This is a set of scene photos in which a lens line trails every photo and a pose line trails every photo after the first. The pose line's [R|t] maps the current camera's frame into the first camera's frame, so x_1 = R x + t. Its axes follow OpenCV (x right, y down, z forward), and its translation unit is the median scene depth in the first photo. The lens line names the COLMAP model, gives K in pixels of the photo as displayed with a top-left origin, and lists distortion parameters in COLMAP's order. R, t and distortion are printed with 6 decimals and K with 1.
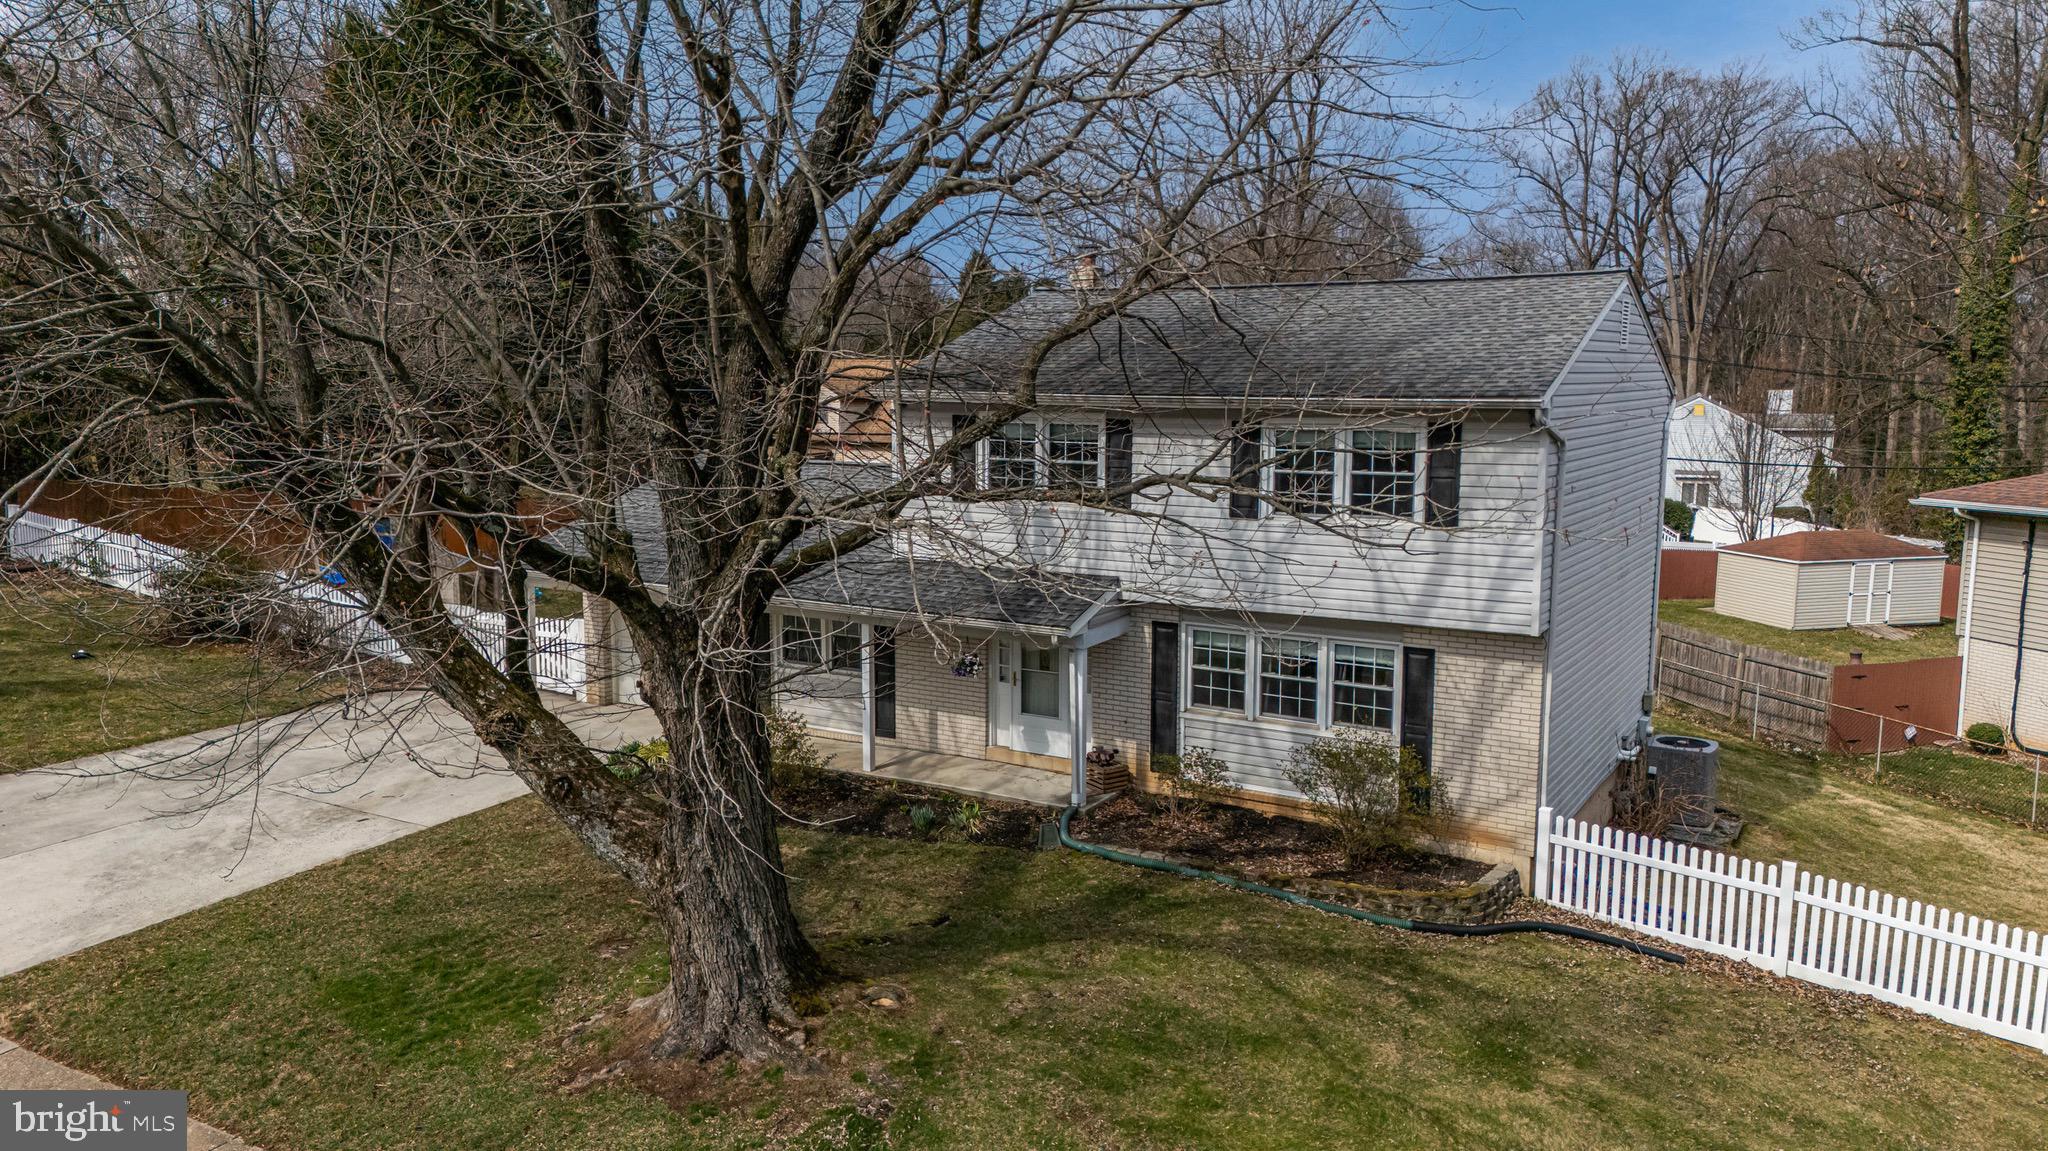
lens RADIAL K [[1502.1, 0, 1041.9], [0, 1502.1, 582.0], [0, 0, 1]] dist [0.049354, -0.045124]
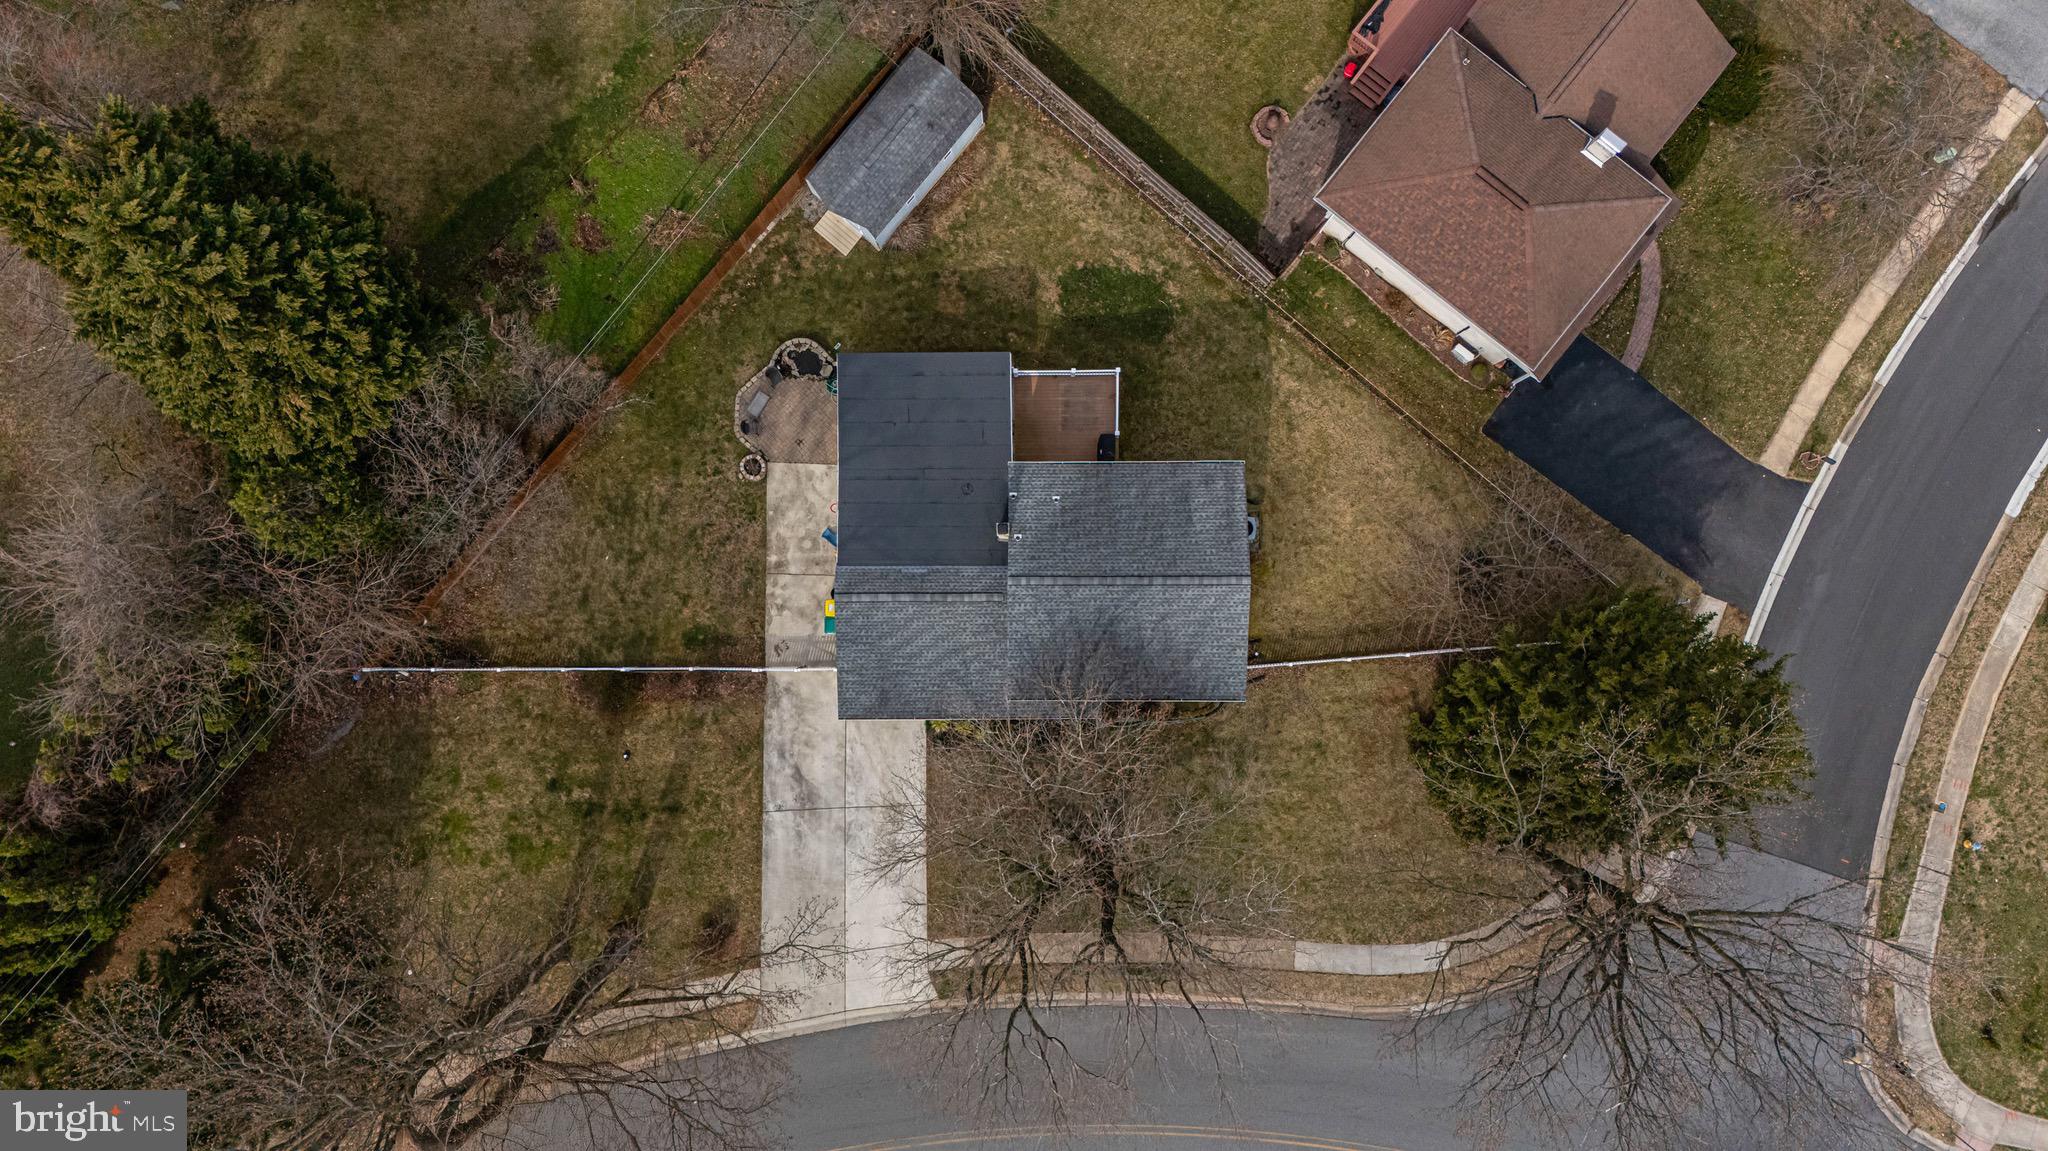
lens RADIAL K [[1502.1, 0, 1037.3], [0, 1502.1, 567.6], [0, 0, 1]] dist [0.049354, -0.045124]
pose [[0.858583, -0.512581, 0.009811, 0.033675], [0.073787, 0.142487, 0.987042, -3.349194], [-0.507337, -0.846734, 0.160159, 0.858930]]
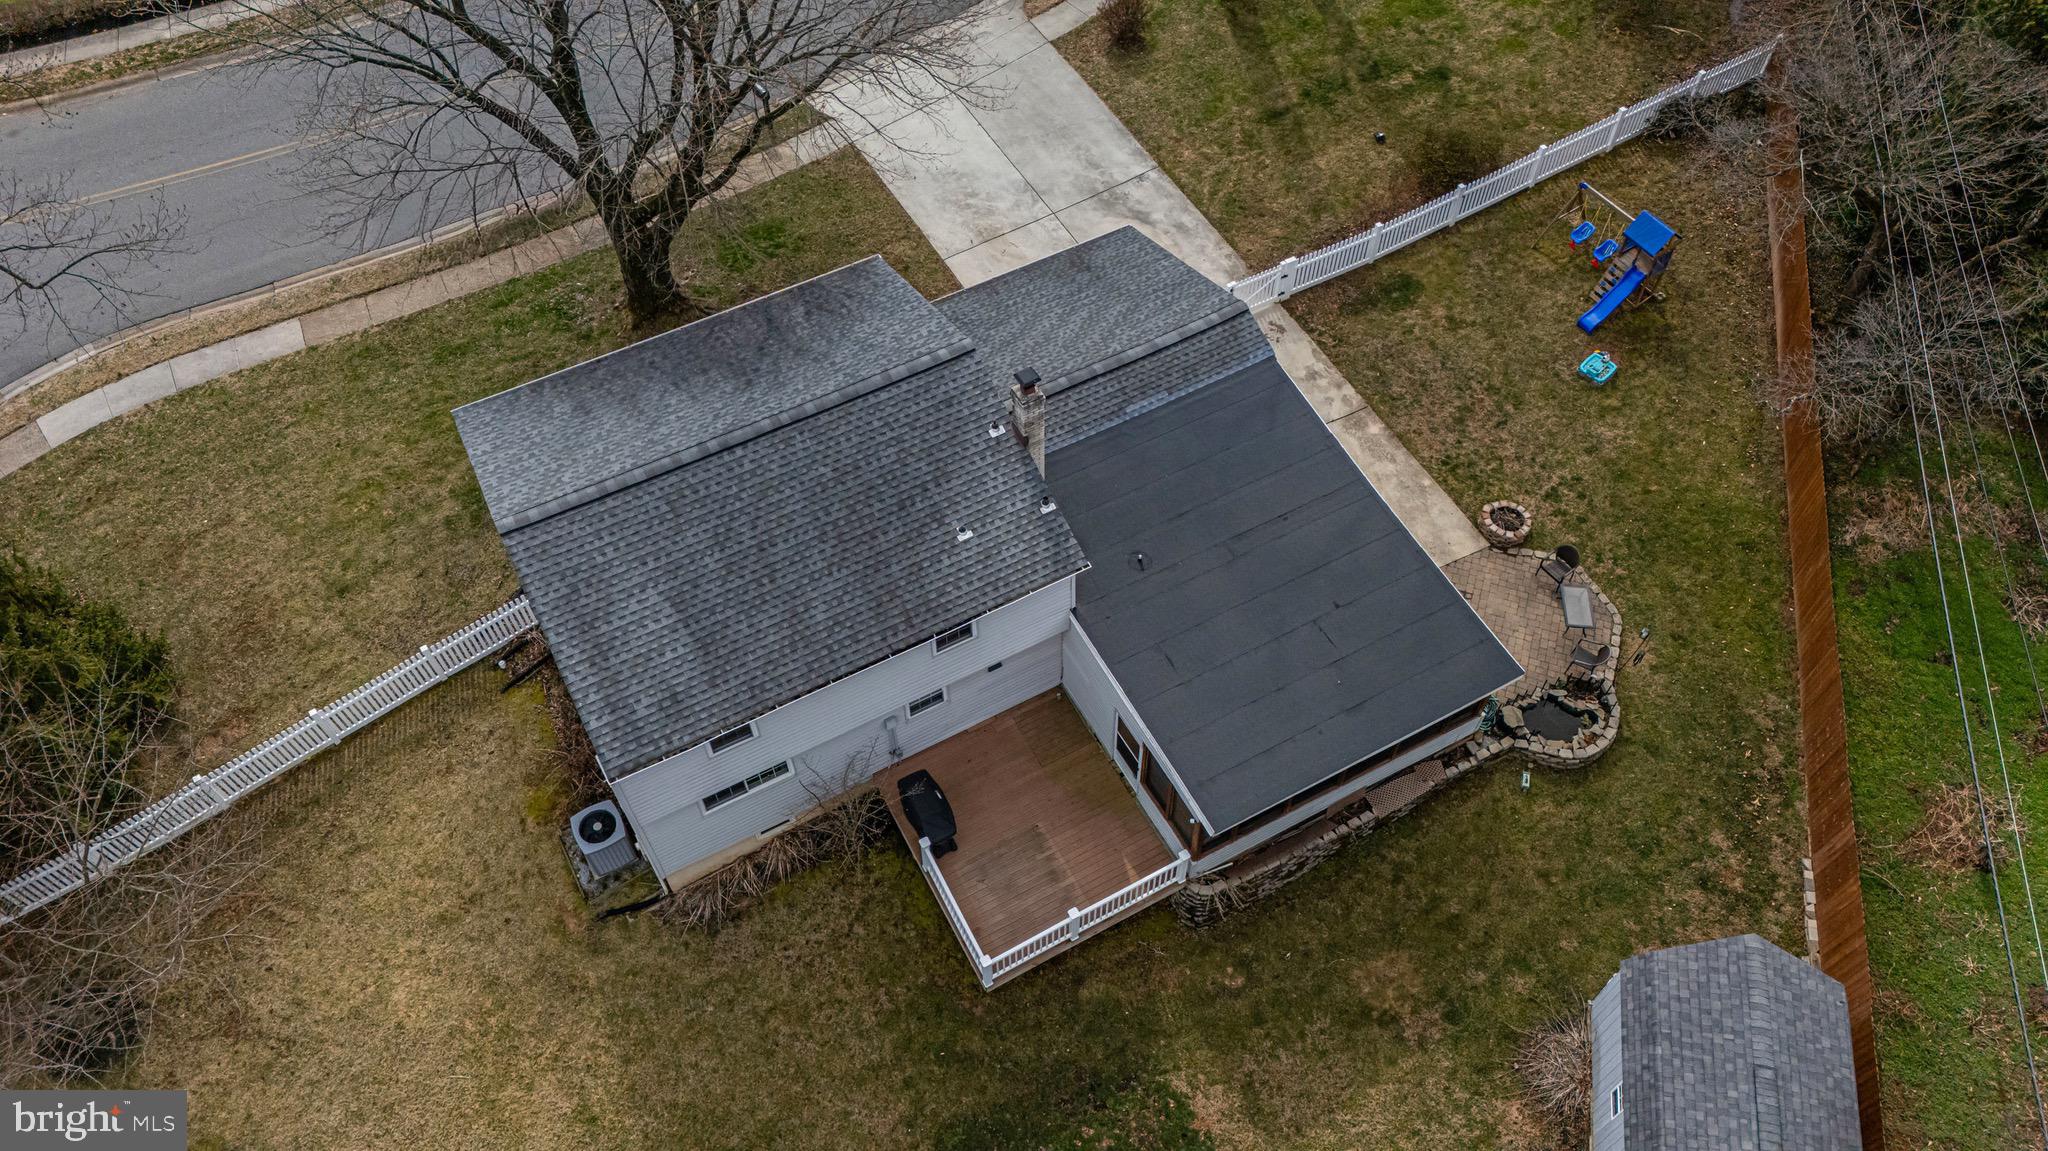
lens RADIAL K [[1502.1, 0, 1029.4], [0, 1502.1, 573.1], [0, 0, 1]] dist [0.049354, -0.045124]
pose [[-0.513997, 0.704762, -0.488996, 0.902401], [-0.113434, 0.509213, 0.853132, -1.491736], [0.850259, 0.493976, -0.181790, 1.821741]]
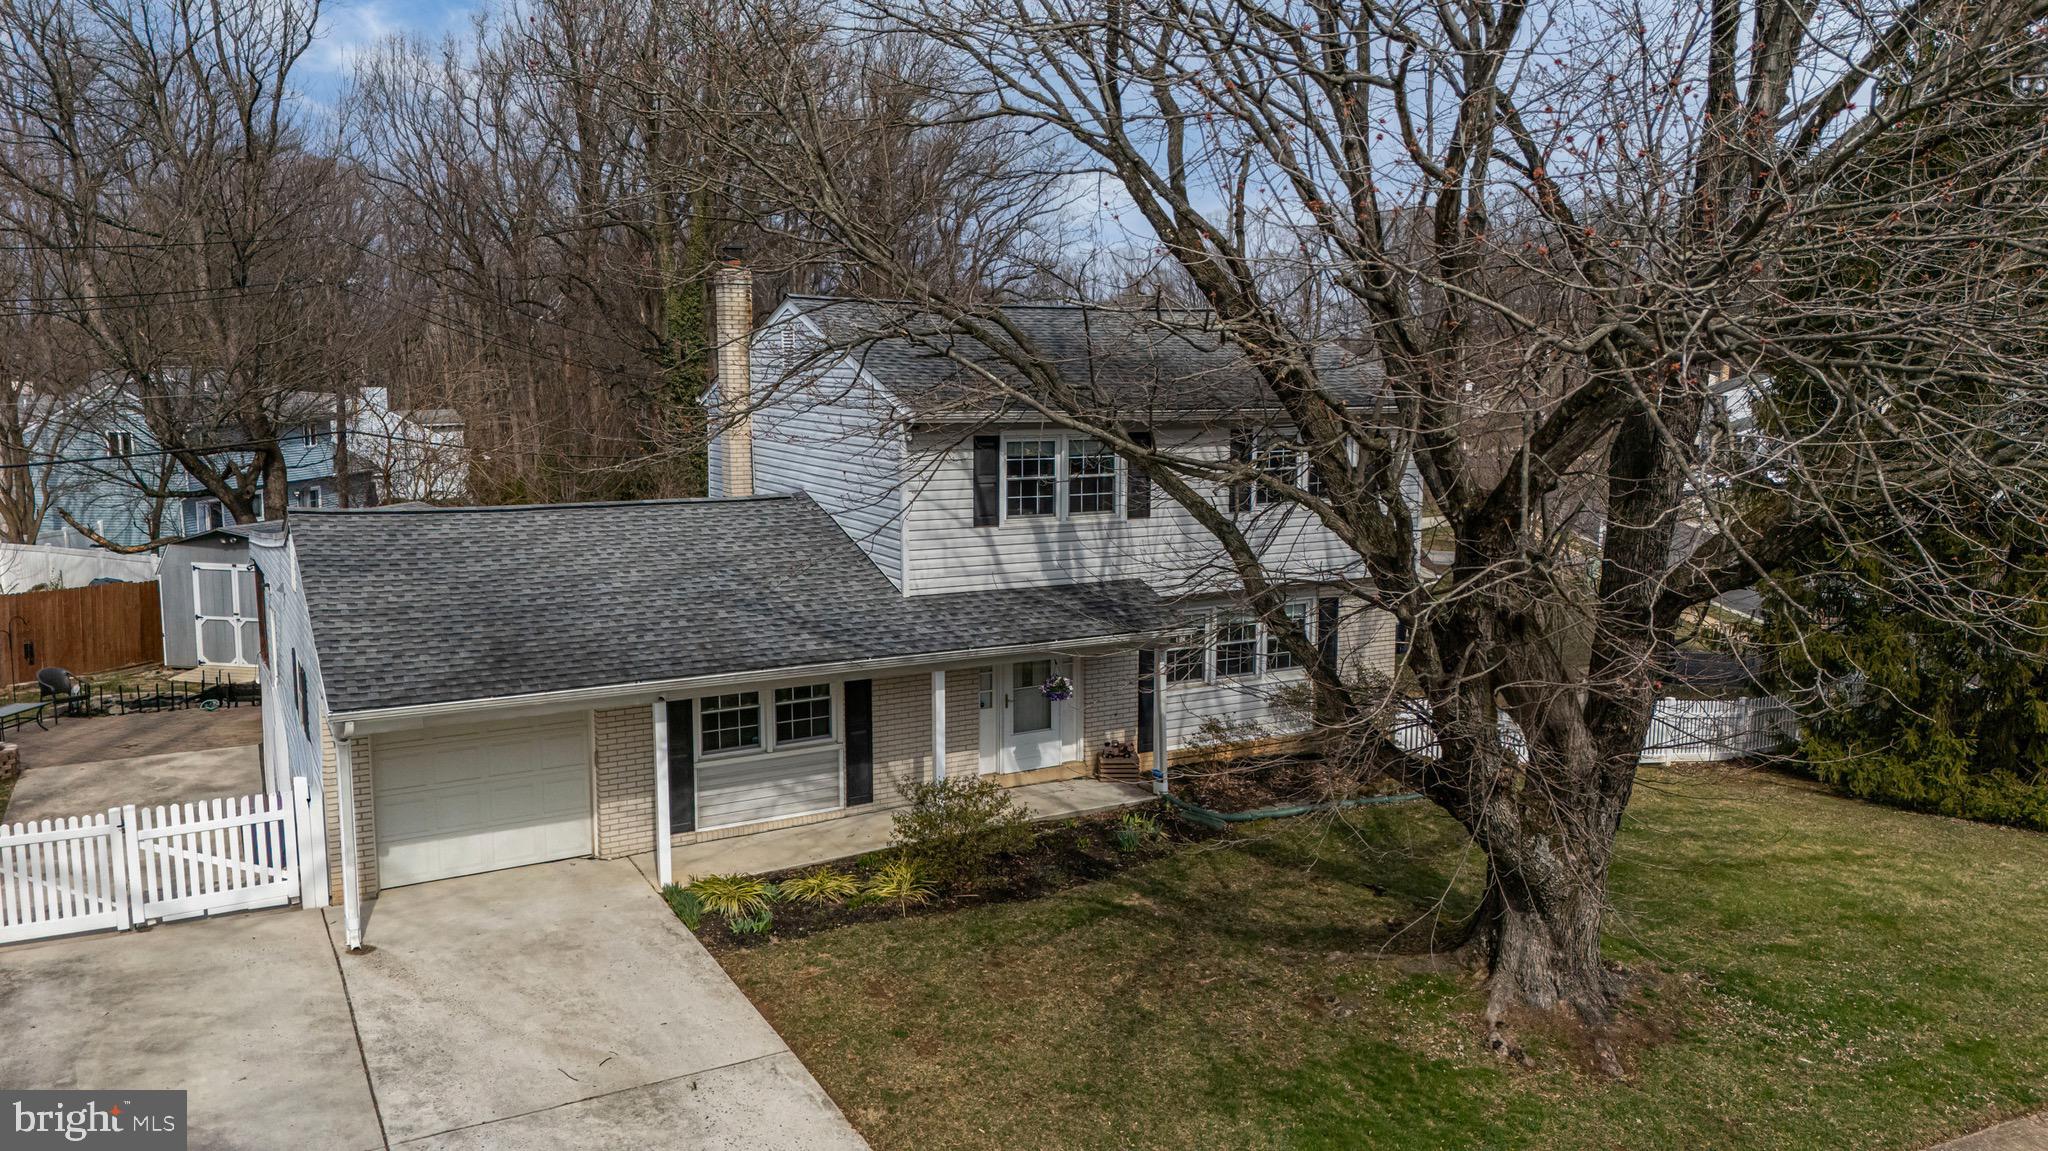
lens RADIAL K [[1502.1, 0, 1017.5], [0, 1502.1, 580.8], [0, 0, 1]] dist [0.049354, -0.045124]
pose [[0.496777, -0.127773, 0.858421, -1.007519], [0.124634, 0.989354, 0.075135, -0.102745], [-0.858882, 0.069663, 0.507413, 0.579850]]
